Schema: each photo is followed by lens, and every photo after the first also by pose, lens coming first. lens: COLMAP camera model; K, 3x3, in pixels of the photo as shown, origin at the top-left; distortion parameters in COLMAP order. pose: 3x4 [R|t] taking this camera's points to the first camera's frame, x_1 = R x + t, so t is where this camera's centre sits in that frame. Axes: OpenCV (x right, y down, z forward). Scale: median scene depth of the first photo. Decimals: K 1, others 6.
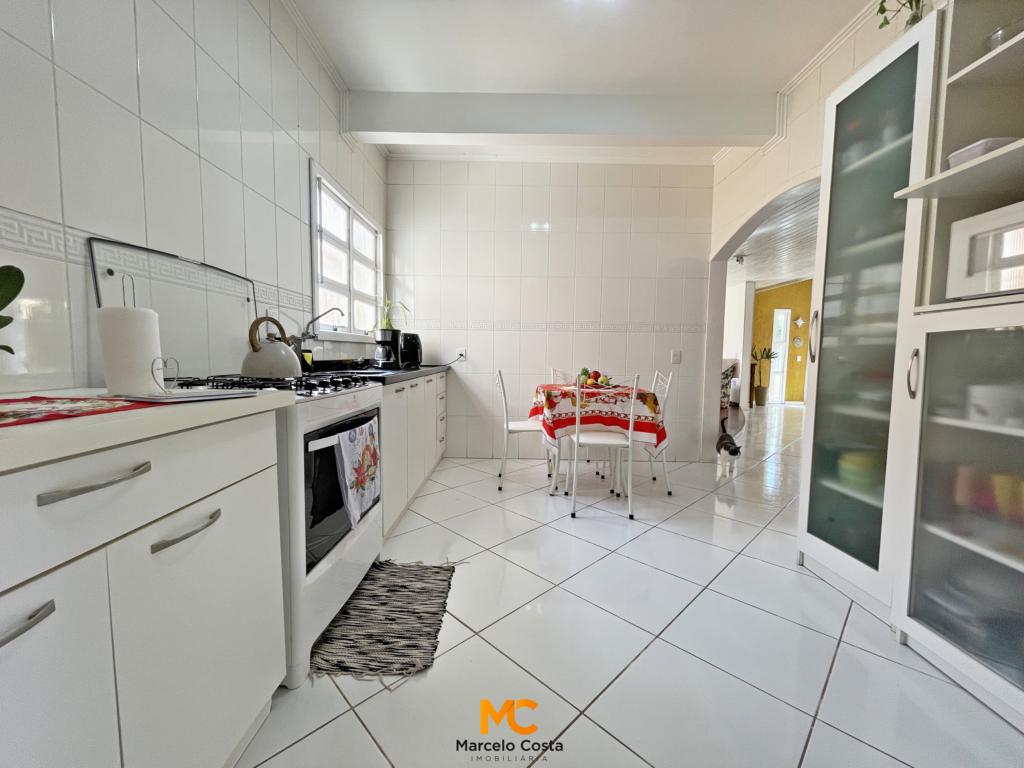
lens RADIAL K [[417.2, 0, 512.0], [0, 417.2, 384.0], [0, 0, 1]] dist [-0.001463, -0.000187]
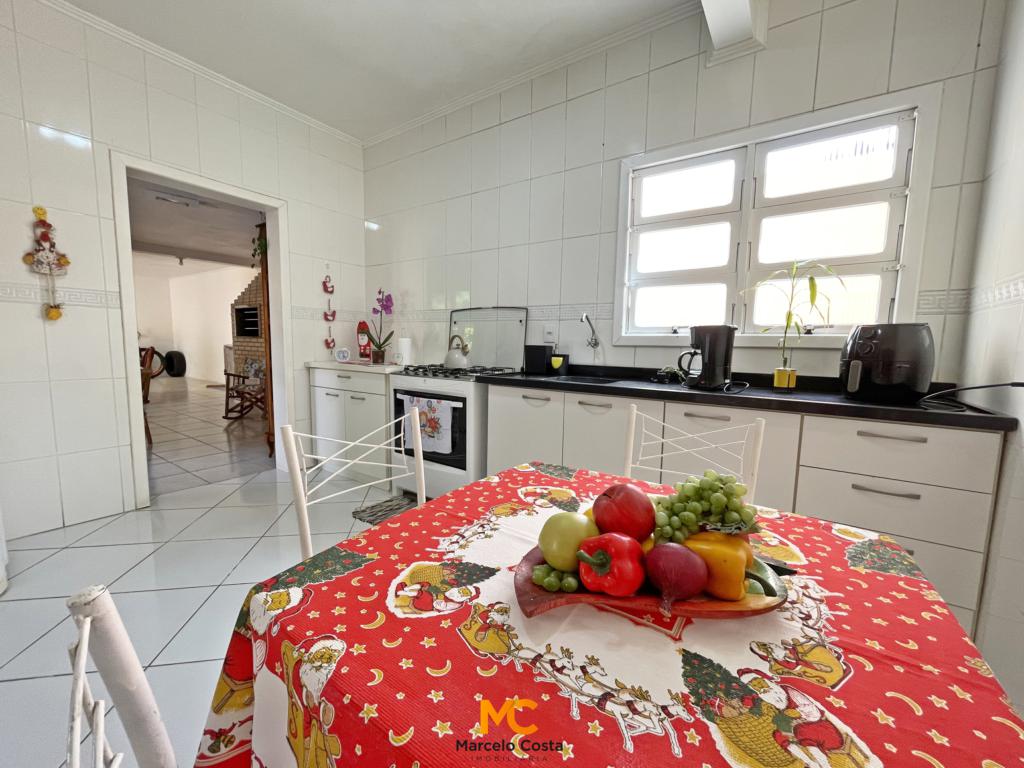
lens RADIAL K [[417.2, 0, 512.0], [0, 417.2, 384.0], [0, 0, 1]] dist [-0.001463, -0.000187]
pose [[-0.577004, 0.060600, -0.814490, 0.705353], [-0.080991, 0.988083, 0.130892, -0.182382], [0.812716, 0.141491, -0.565220, 2.007926]]
